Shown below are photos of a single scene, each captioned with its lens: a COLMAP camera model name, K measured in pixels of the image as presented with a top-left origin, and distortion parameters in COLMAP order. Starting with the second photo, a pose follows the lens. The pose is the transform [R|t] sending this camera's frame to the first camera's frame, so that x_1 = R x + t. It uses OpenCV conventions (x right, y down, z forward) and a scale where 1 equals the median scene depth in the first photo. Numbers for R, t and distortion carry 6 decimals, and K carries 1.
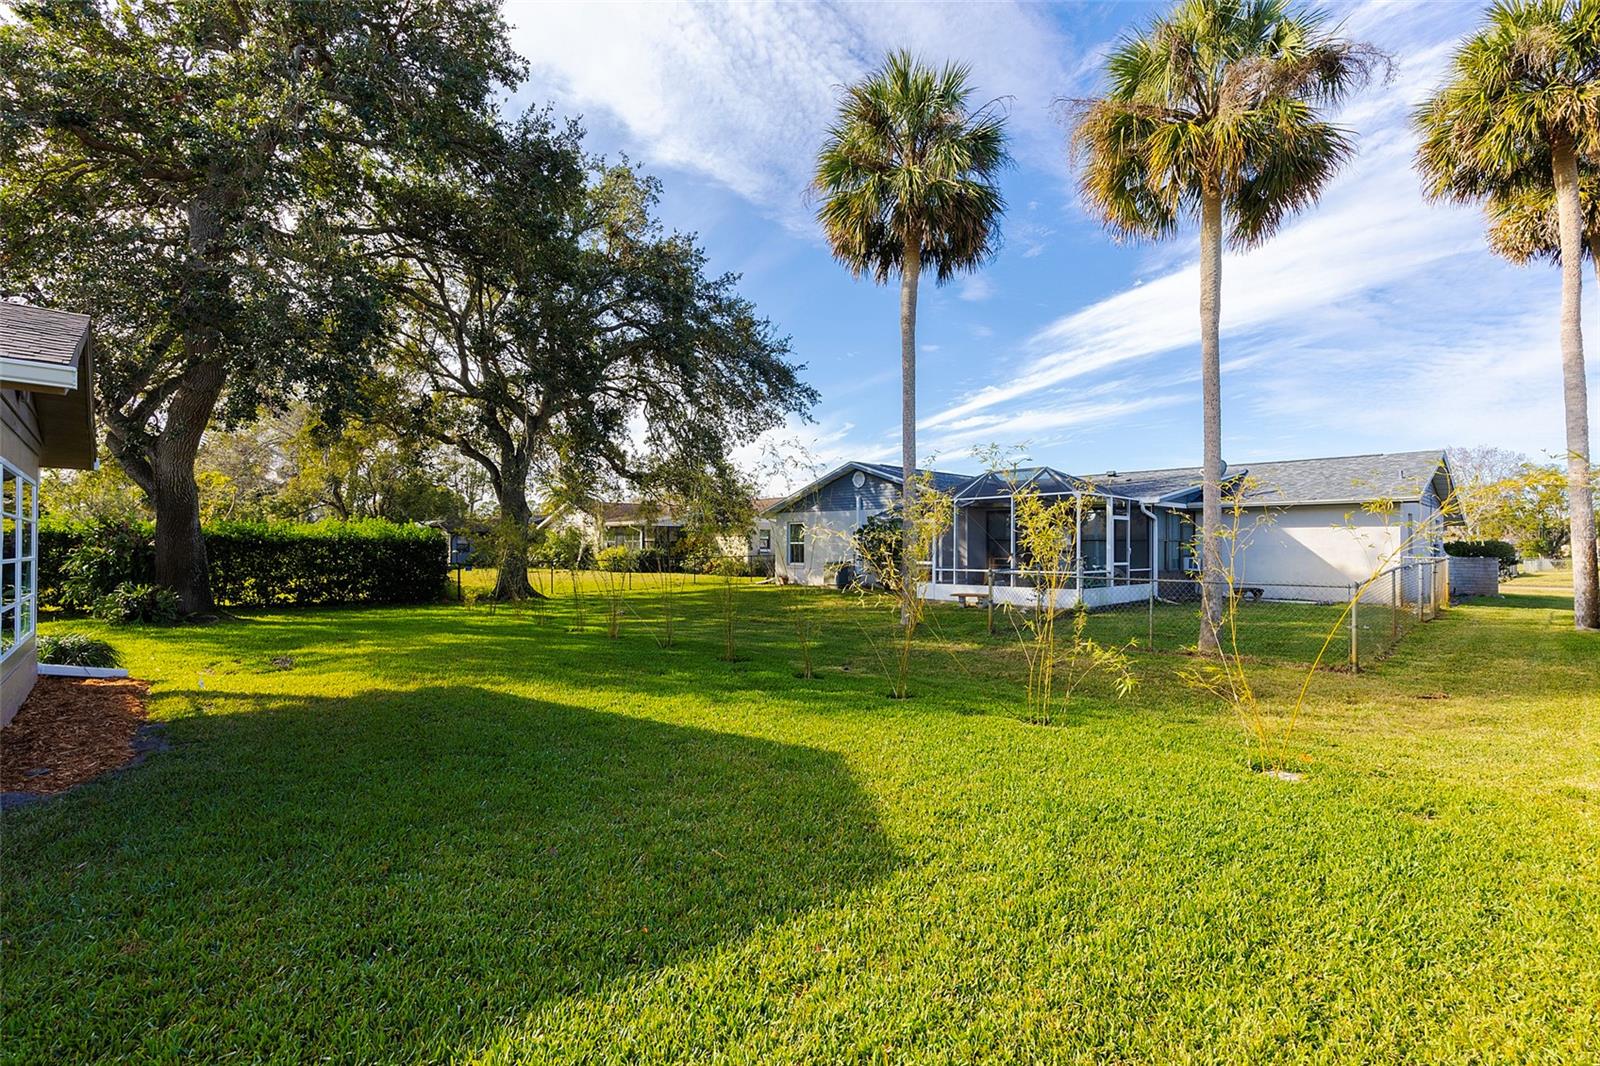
lens RADIAL K [[751.7, 0, 785.3], [0, 751.7, 535.1], [0, 0, 1]] dist [0.003323, 0.000296]
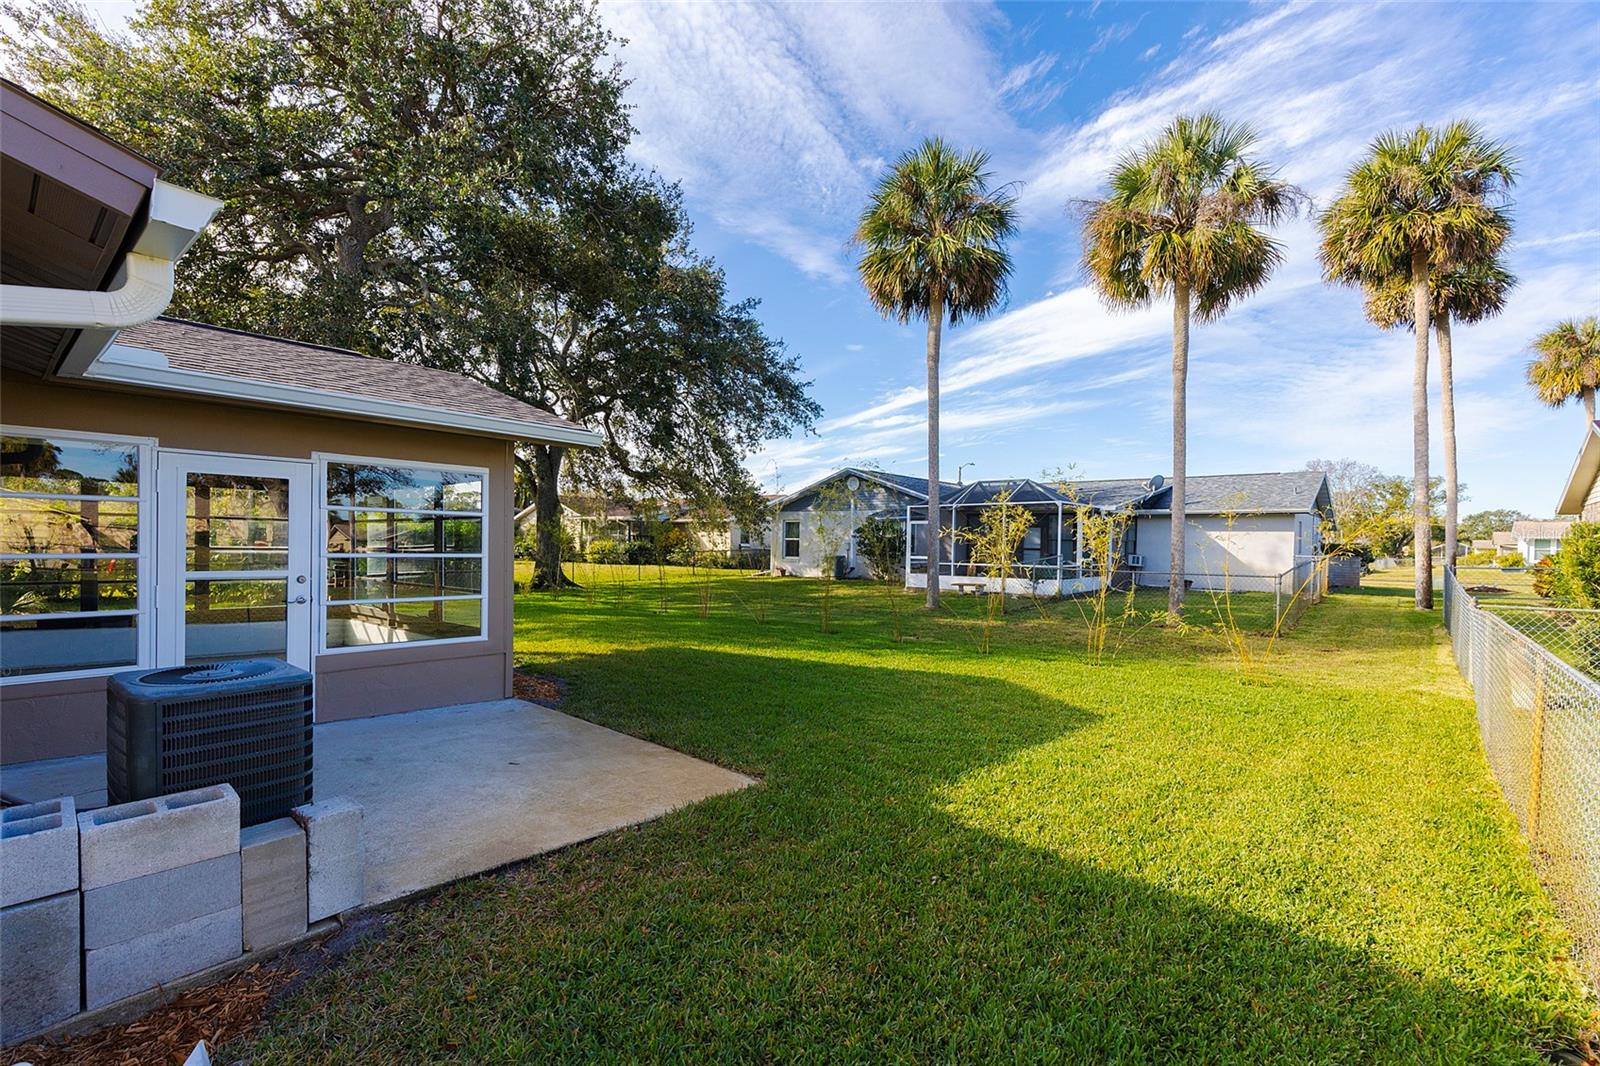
lens RADIAL K [[751.7, 0, 789.1], [0, 751.7, 550.3], [0, 0, 1]] dist [0.003323, 0.000296]
pose [[0.993159, 0.008235, 0.116482, -0.132379], [-0.011554, 0.999545, 0.027852, -0.004199], [-0.116200, -0.029008, 0.992802, -0.121509]]
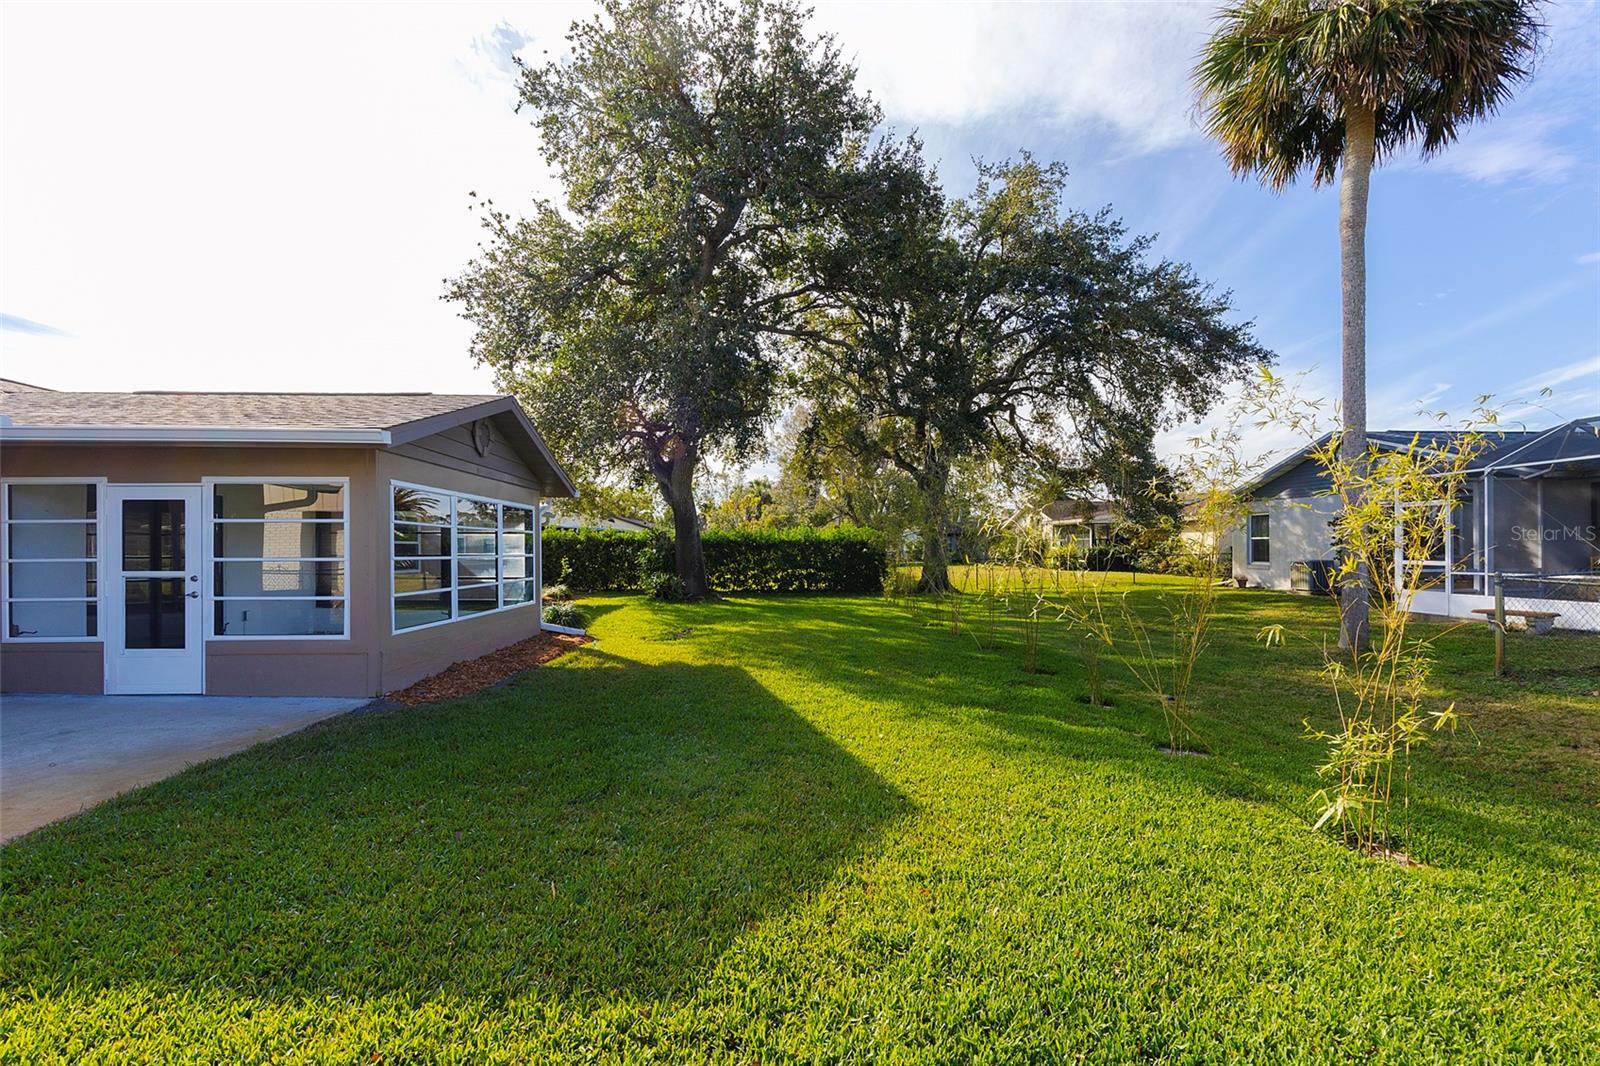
lens RADIAL K [[665.6, 0, 773.0], [0, 665.6, 546.7], [0, 0, 1]] dist [-0.001670, 0.000669]
pose [[0.750321, -0.008244, -0.661023, 0.107050], [0.019120, 0.999775, 0.009234, 0.003192], [0.660798, -0.019567, 0.750309, 0.101609]]
